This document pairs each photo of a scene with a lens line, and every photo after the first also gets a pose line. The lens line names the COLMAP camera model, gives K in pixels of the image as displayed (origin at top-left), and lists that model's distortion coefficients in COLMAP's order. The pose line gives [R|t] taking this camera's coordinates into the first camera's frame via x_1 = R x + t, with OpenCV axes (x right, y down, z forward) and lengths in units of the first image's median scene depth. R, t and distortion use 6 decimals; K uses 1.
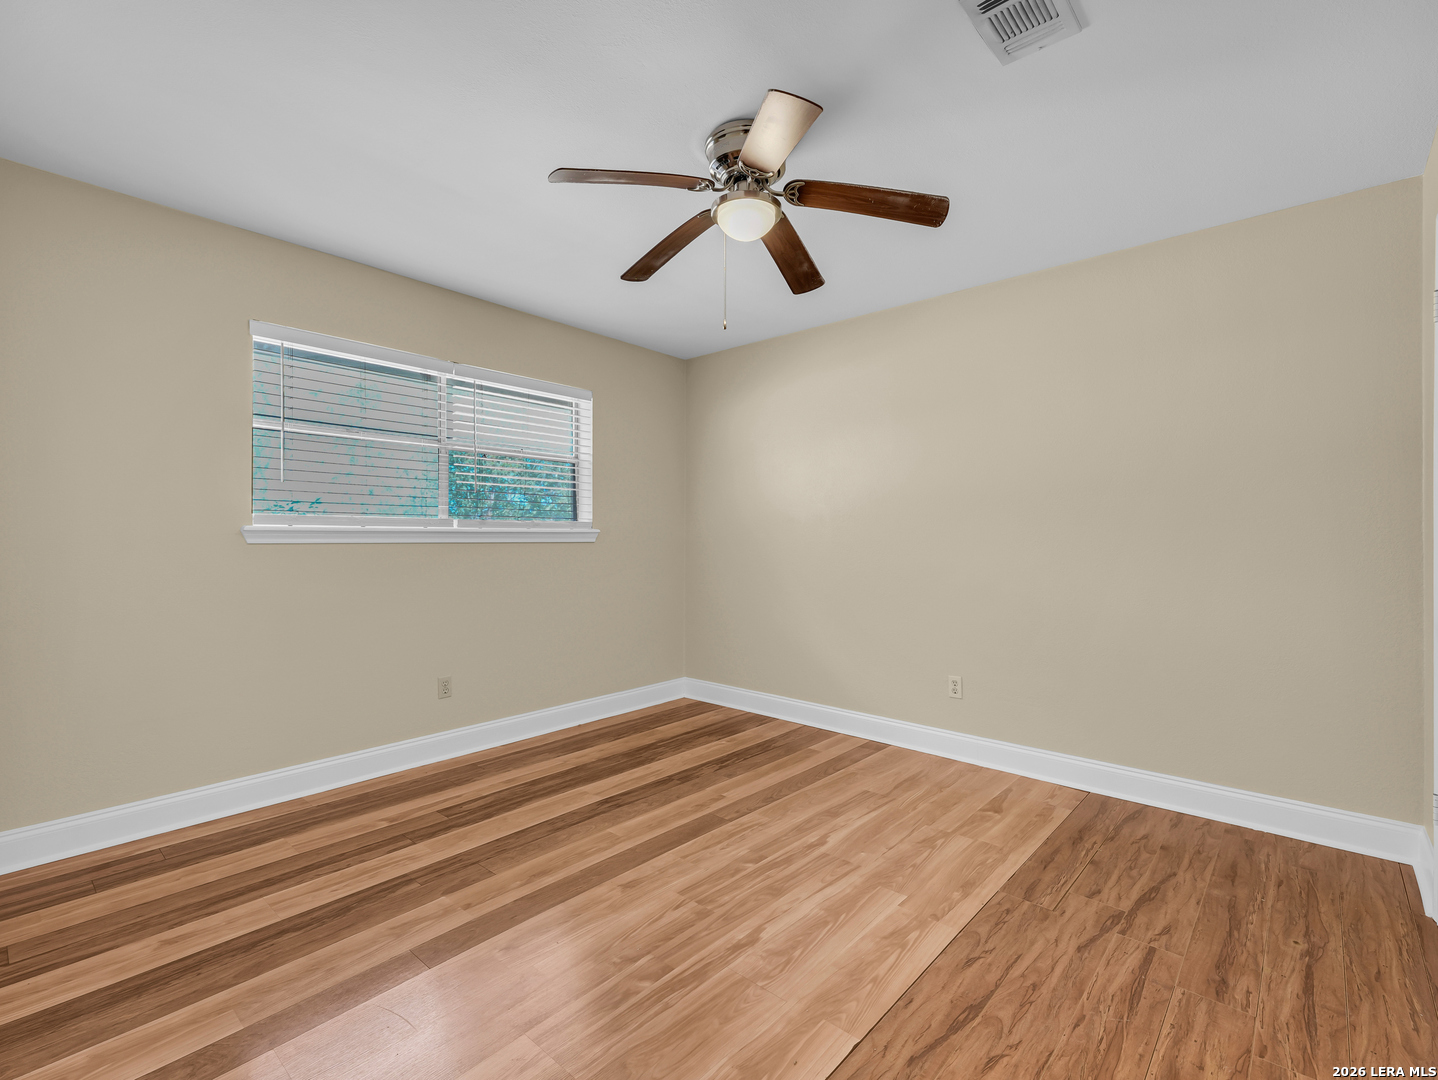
lens RADIAL K [[680.1, 0, 720.8], [0, 680.1, 530.3], [0, 0, 1]] dist [0.030396, -0.007320]
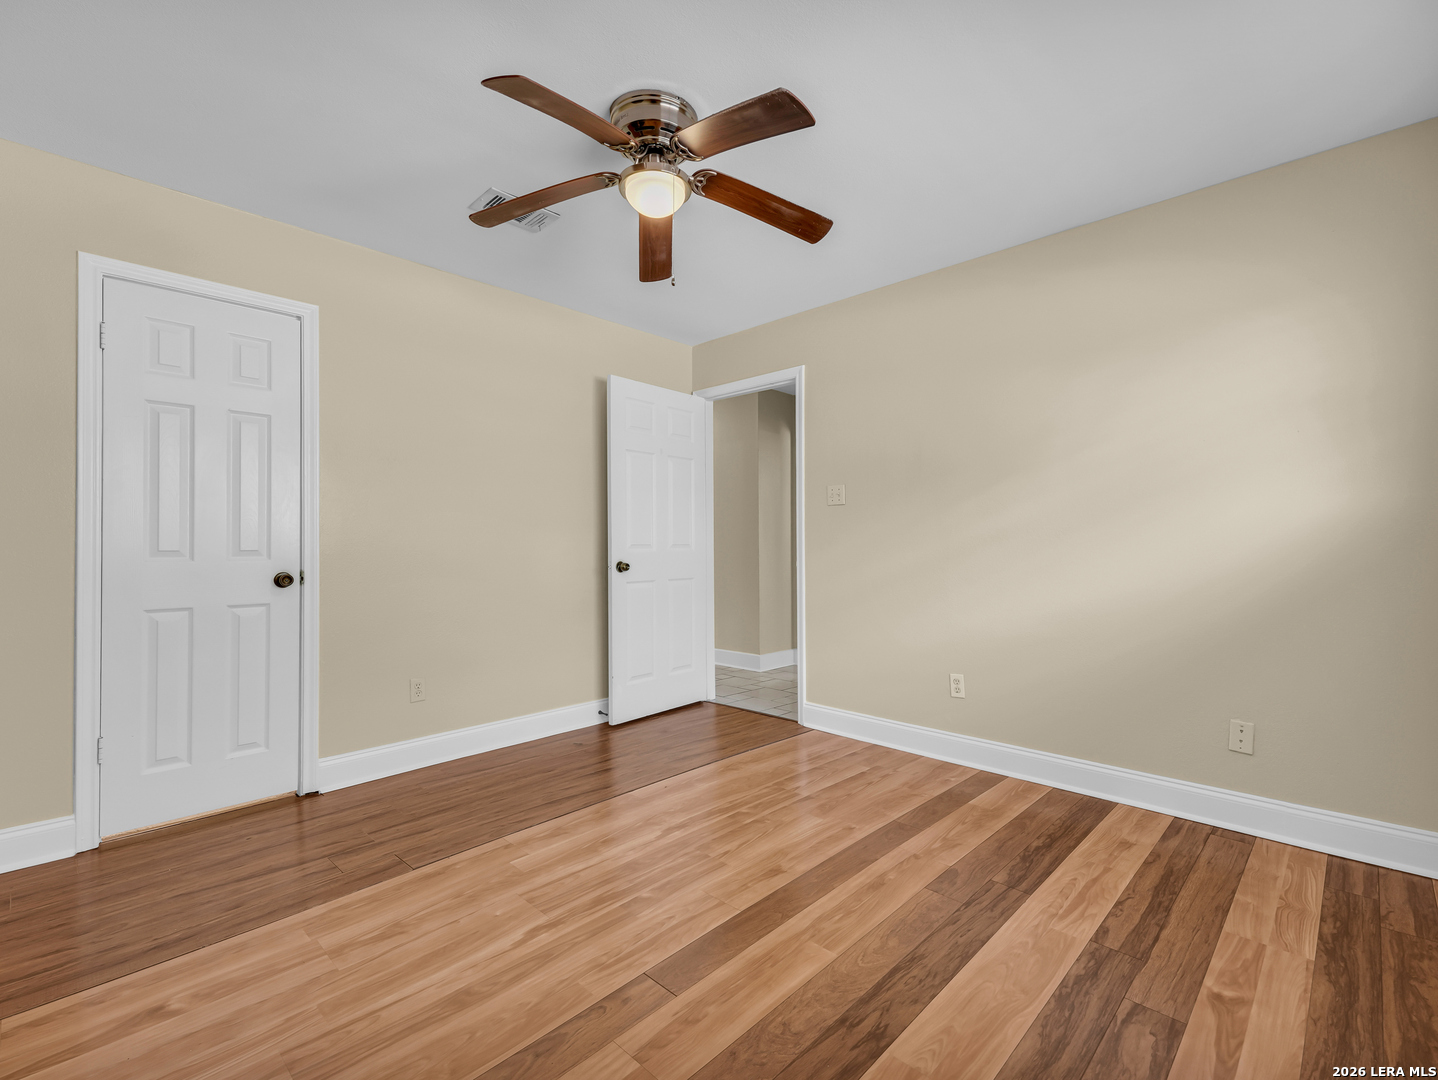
lens RADIAL K [[680.1, 0, 711.5], [0, 680.1, 531.3], [0, 0, 1]] dist [0.030396, -0.007320]
pose [[-0.997761, 0.003016, 0.066817, -0.105503], [0.000795, 0.999447, -0.033248, 0.055329], [-0.066880, -0.033121, -0.997211, 1.949080]]
